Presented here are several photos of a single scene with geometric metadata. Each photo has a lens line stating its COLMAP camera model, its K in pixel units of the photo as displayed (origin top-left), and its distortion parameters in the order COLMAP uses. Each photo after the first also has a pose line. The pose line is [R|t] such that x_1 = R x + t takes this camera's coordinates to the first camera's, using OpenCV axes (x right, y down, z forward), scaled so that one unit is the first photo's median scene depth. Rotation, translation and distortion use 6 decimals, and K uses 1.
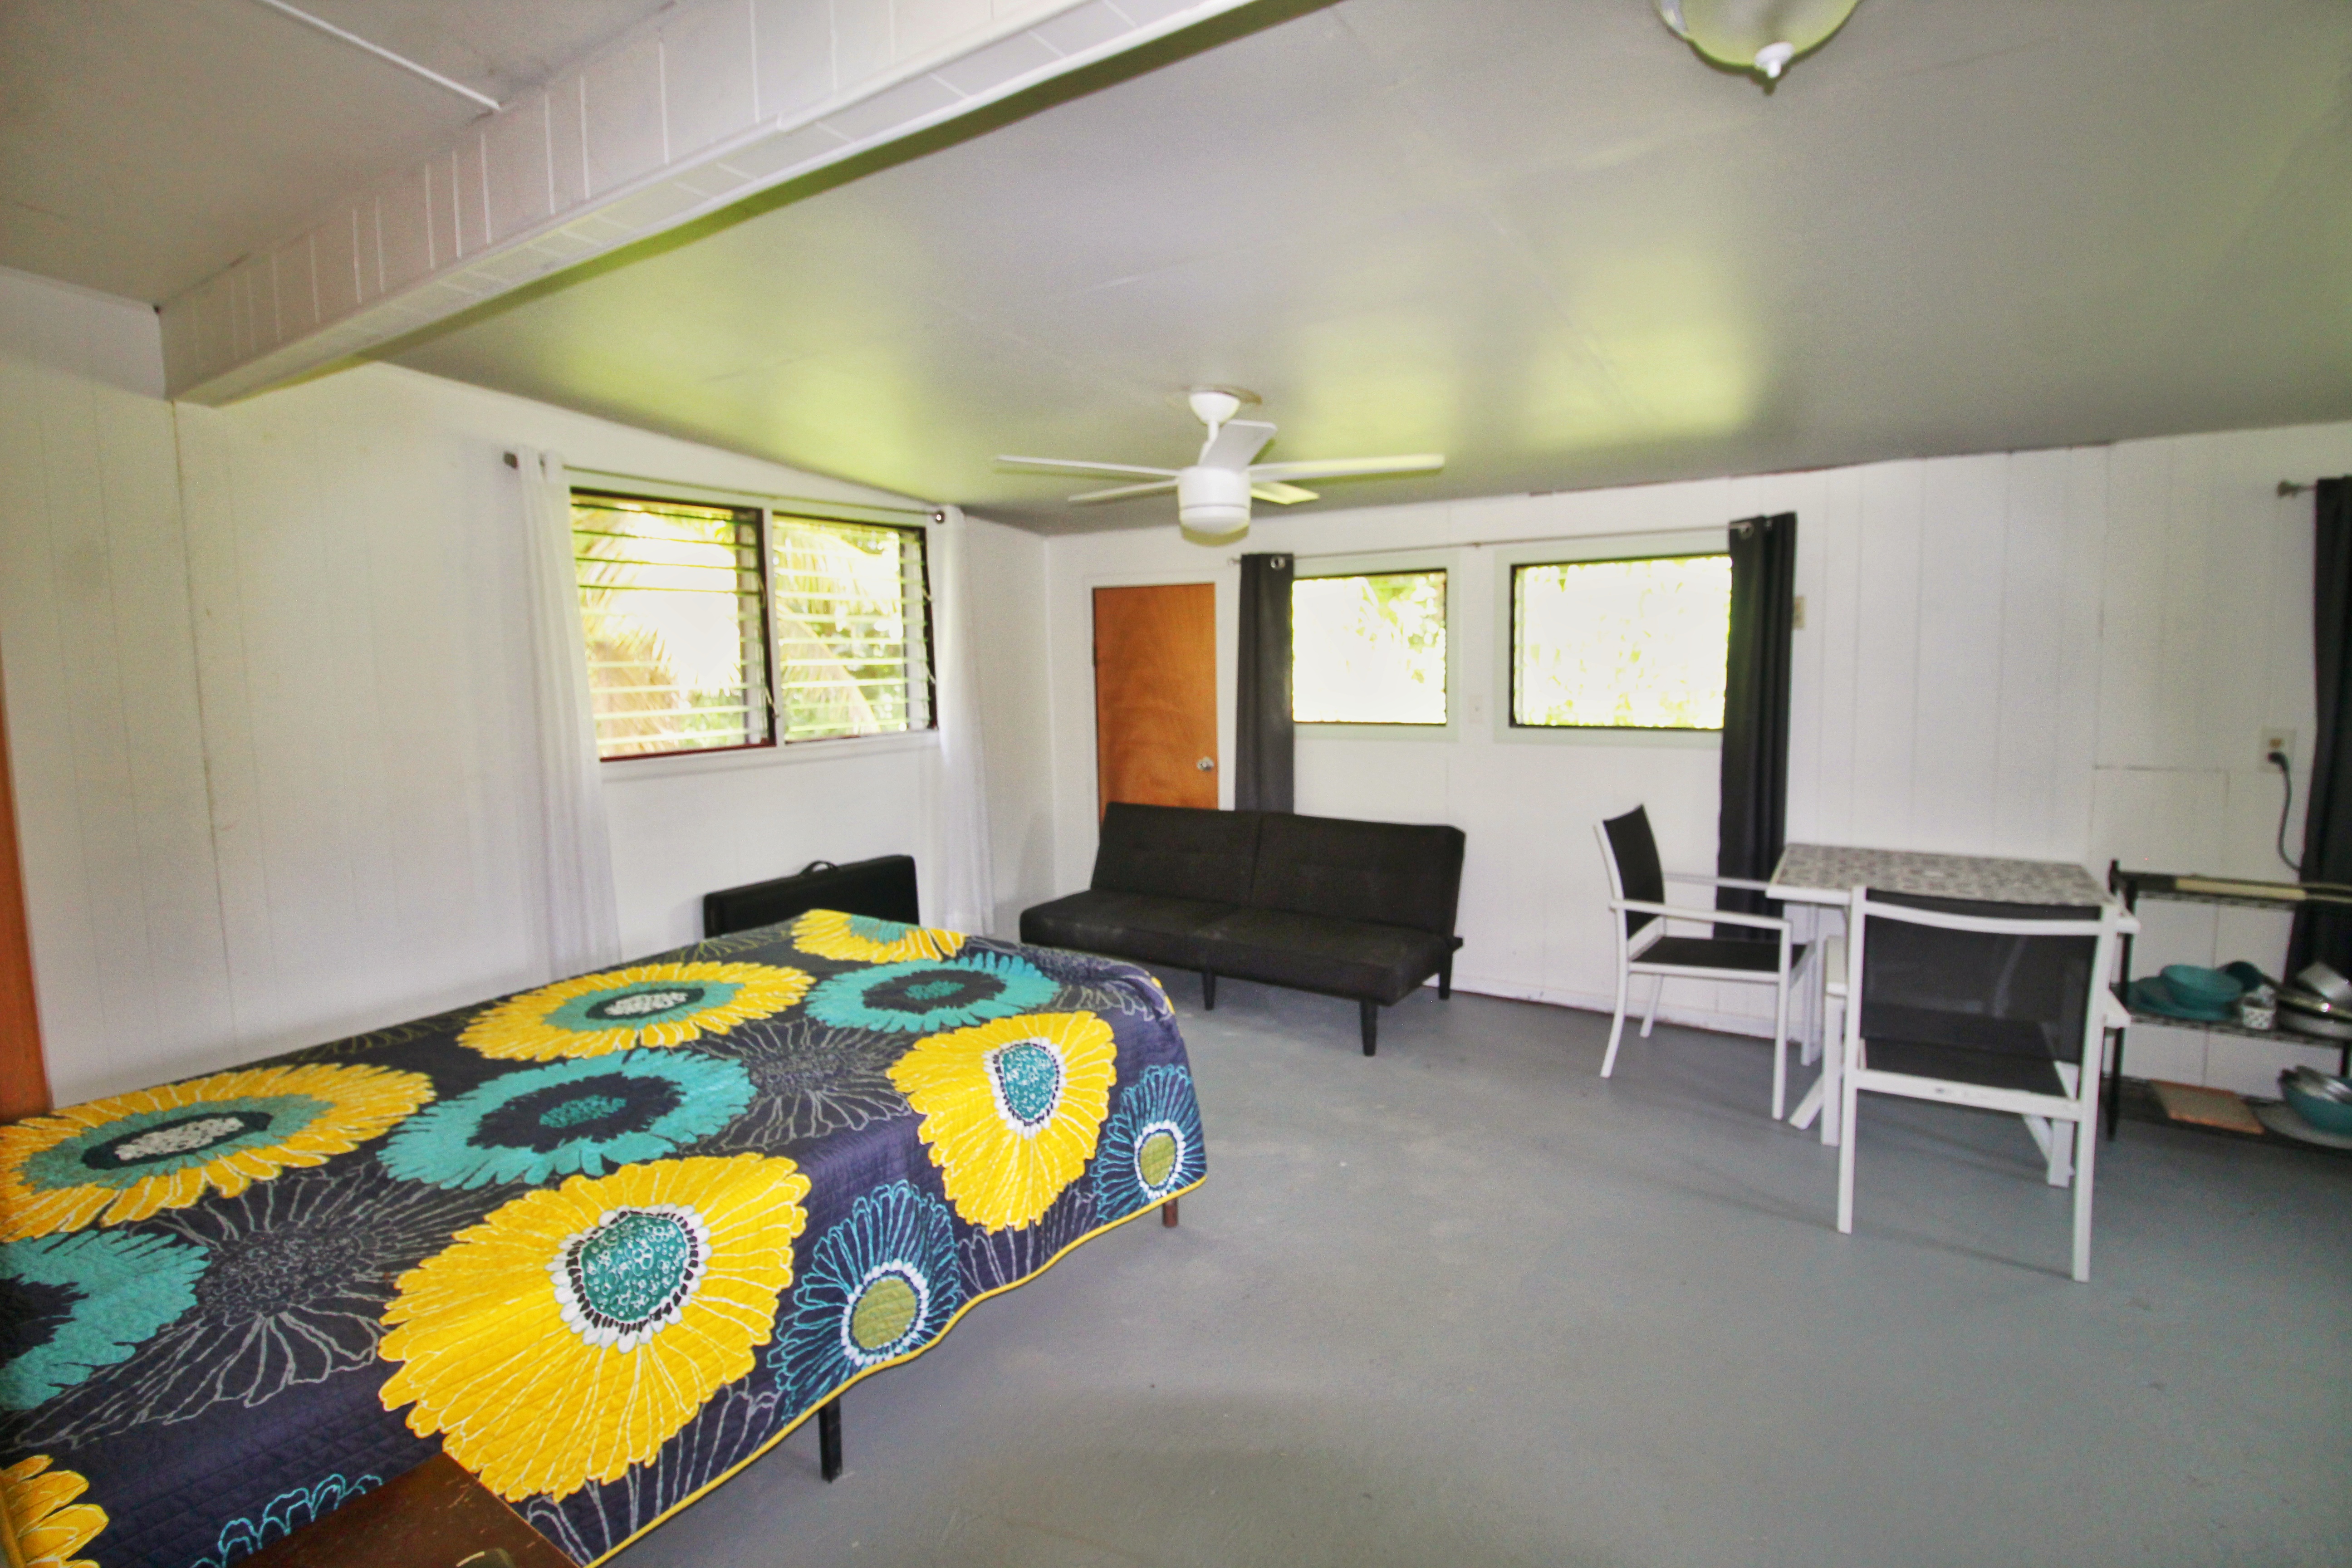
lens RADIAL K [[1083.0, 0, 1185.3], [0, 1083.0, 776.1], [0, 0, 1]] dist [-0.007702, -0.000250]
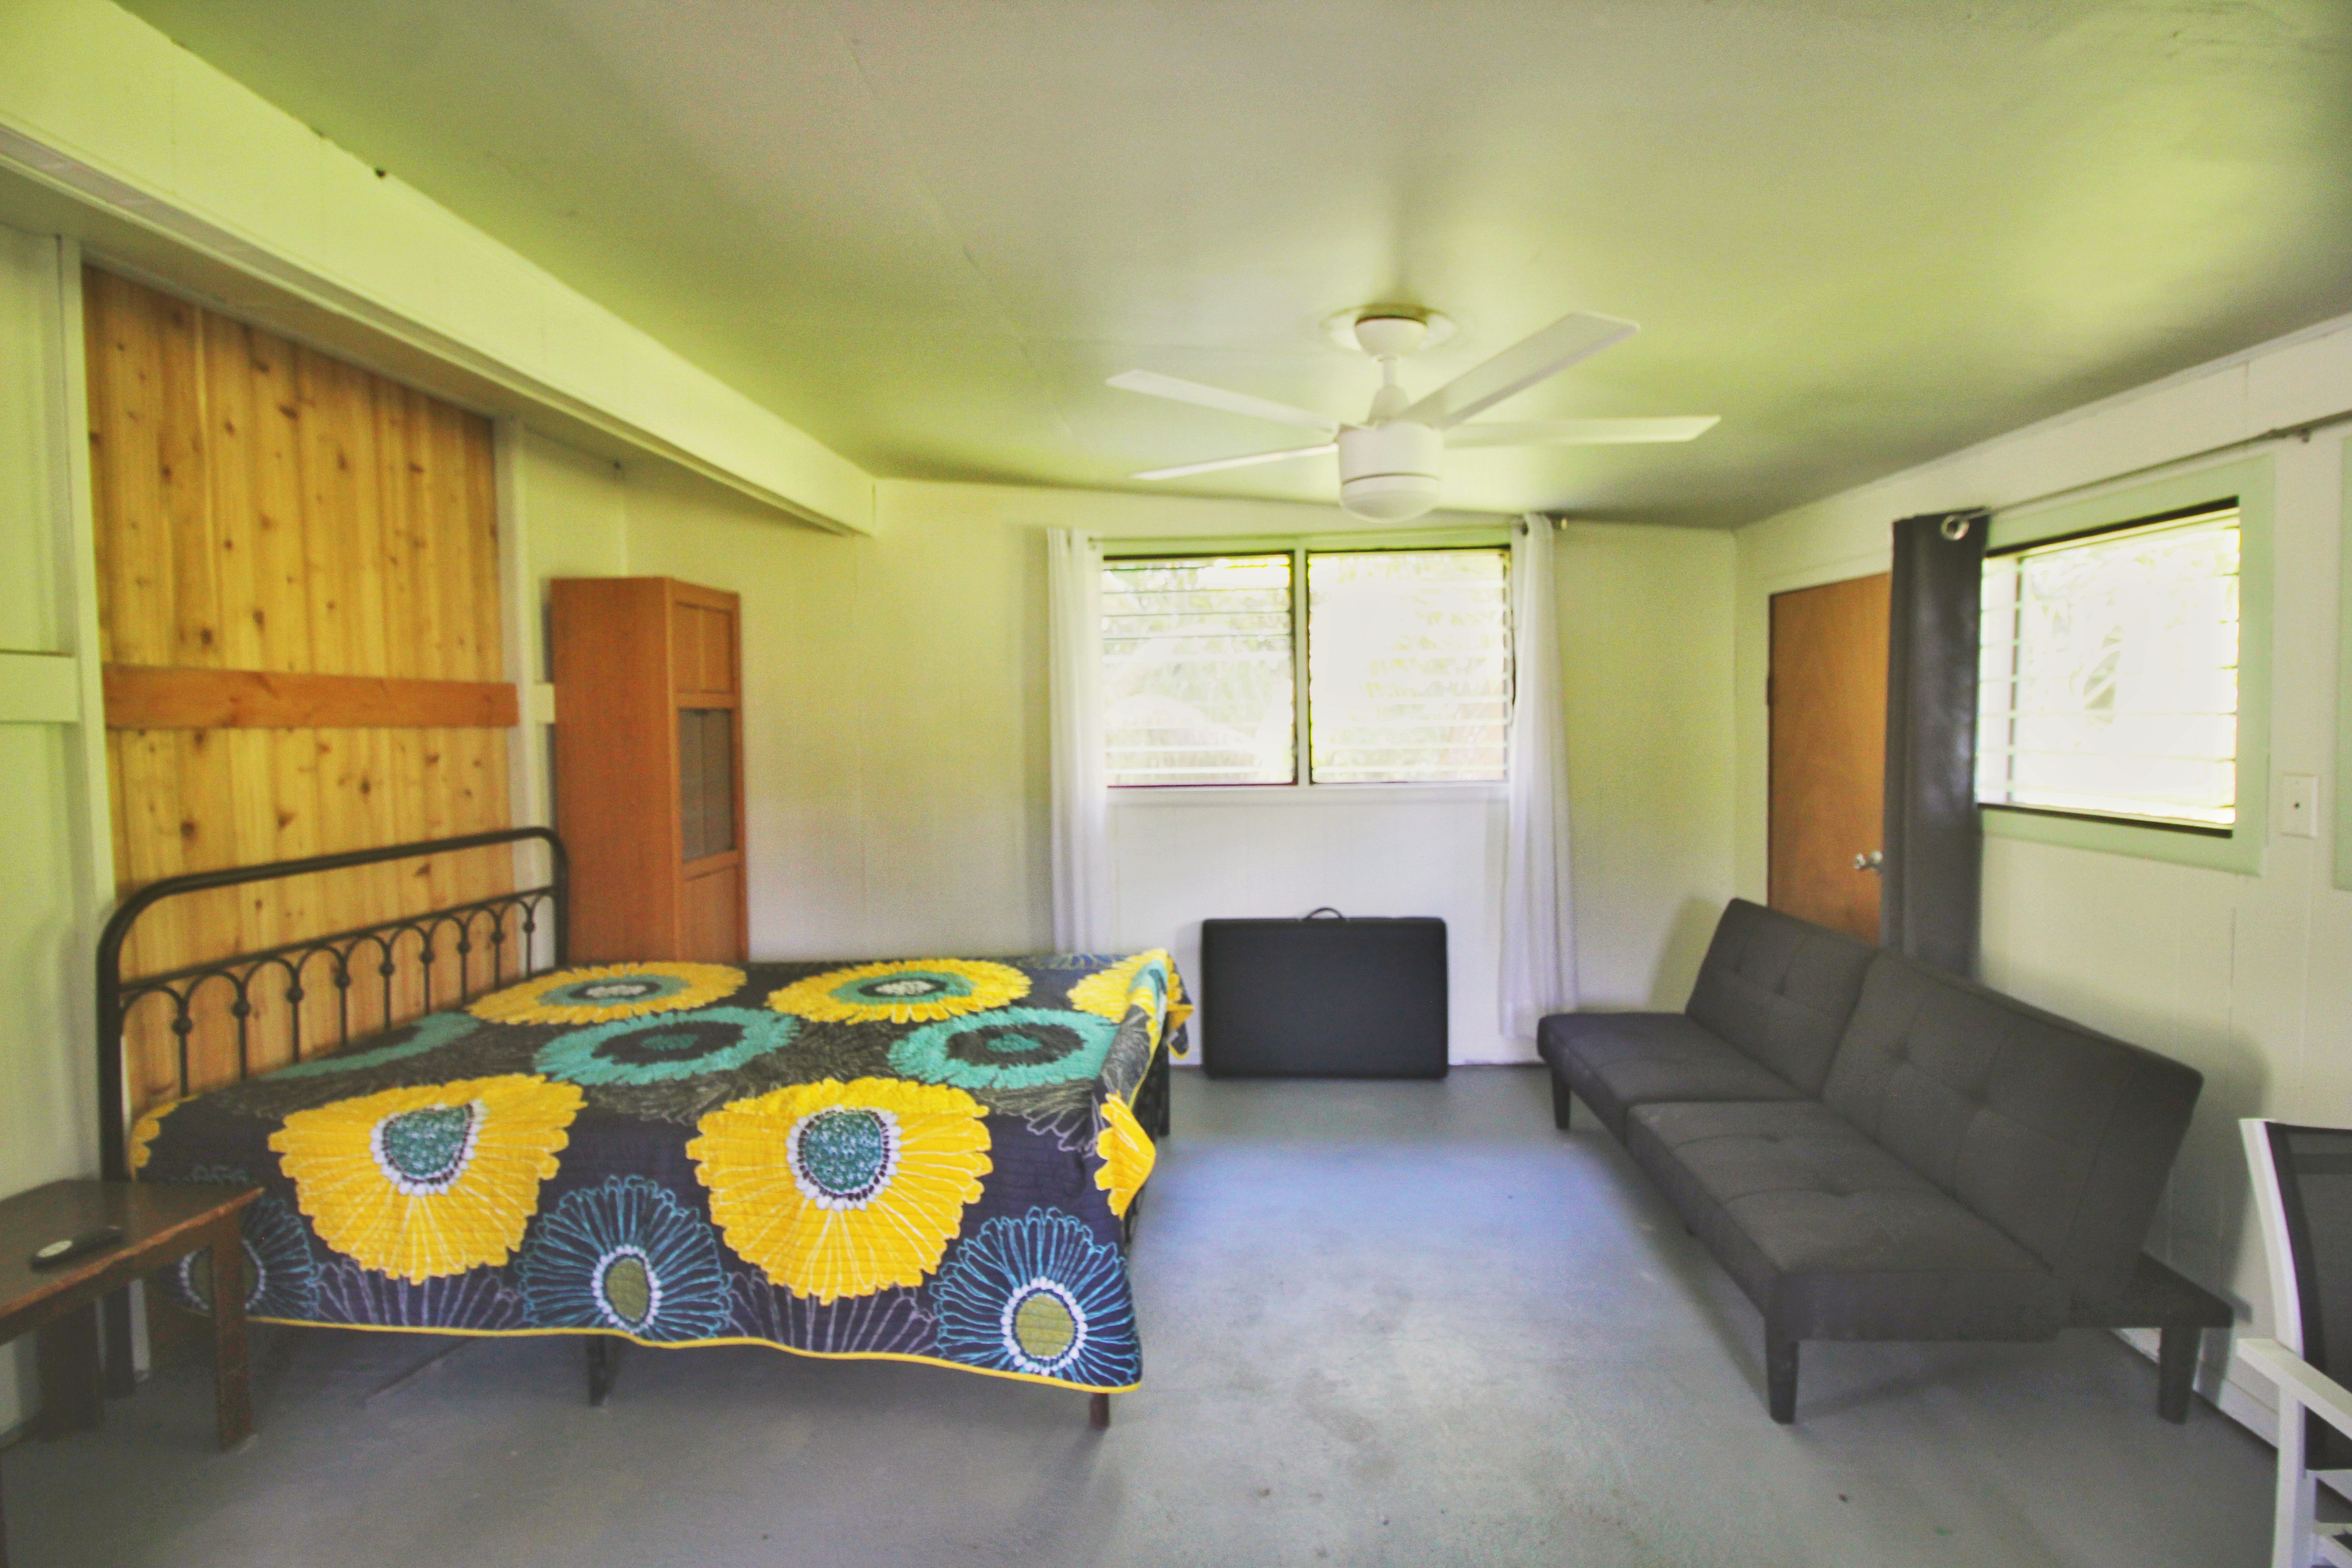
lens RADIAL K [[1083.0, 0, 1184.8], [0, 1083.0, 775.1], [0, 0, 1]] dist [-0.007702, -0.000250]
pose [[0.504257, 0.057181, -0.861659, 0.695904], [-0.086101, 0.996162, 0.015719, -0.072407], [0.859251, 0.066263, 0.507245, 0.663713]]
